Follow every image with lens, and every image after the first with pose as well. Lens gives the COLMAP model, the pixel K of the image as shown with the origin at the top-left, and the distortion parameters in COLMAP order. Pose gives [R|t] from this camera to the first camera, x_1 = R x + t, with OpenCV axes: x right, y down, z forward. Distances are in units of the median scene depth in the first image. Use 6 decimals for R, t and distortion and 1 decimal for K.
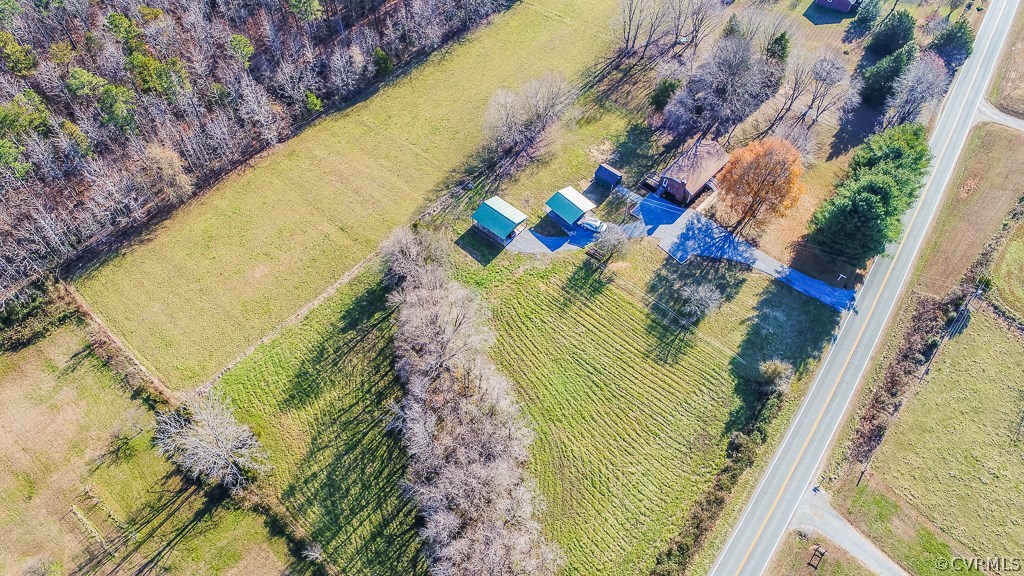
lens RADIAL K [[689.1, 0, 512.0], [0, 689.1, 288.0], [0, 0, 1]] dist [0.002977, -0.000779]
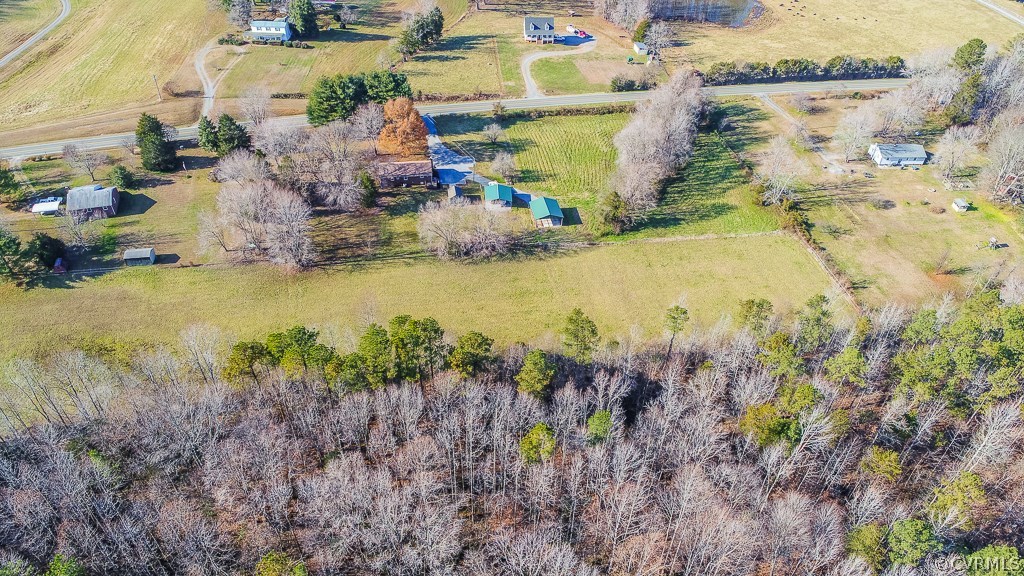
lens RADIAL K [[689.1, 0, 512.0], [0, 689.1, 288.0], [0, 0, 1]] dist [0.002977, -0.000779]
pose [[-0.770554, -0.430365, 0.470140, -0.670818], [0.503225, 0.041903, 0.863139, -1.304586], [-0.391165, 0.901682, 0.184282, 0.930470]]
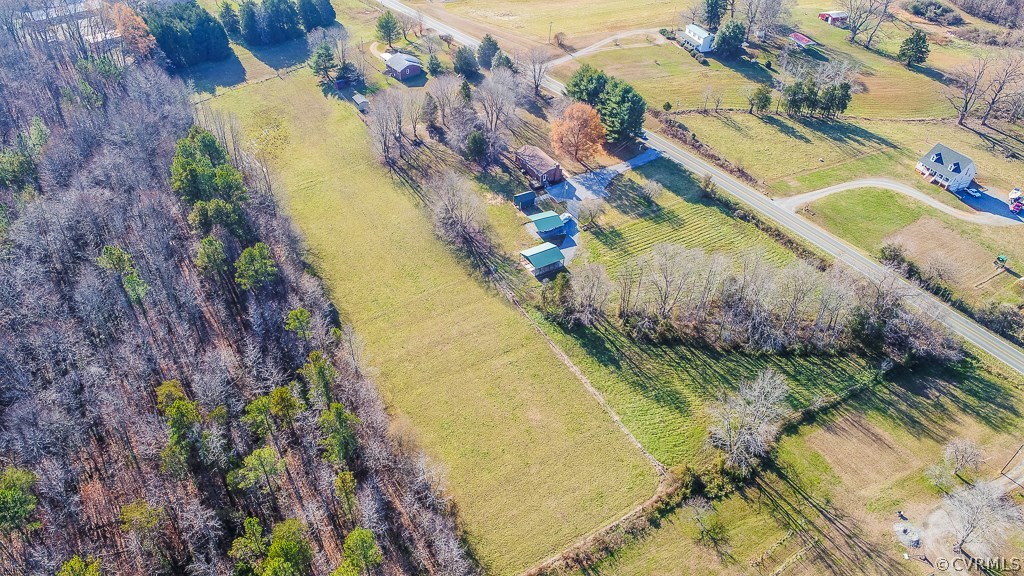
lens RADIAL K [[689.1, 0, 512.0], [0, 689.1, 288.0], [0, 0, 1]] dist [0.002977, -0.000779]
pose [[0.299782, -0.616254, 0.728260, -0.984399], [0.763428, 0.612748, 0.204249, -0.366173], [-0.572109, 0.494744, 0.654156, 0.255958]]
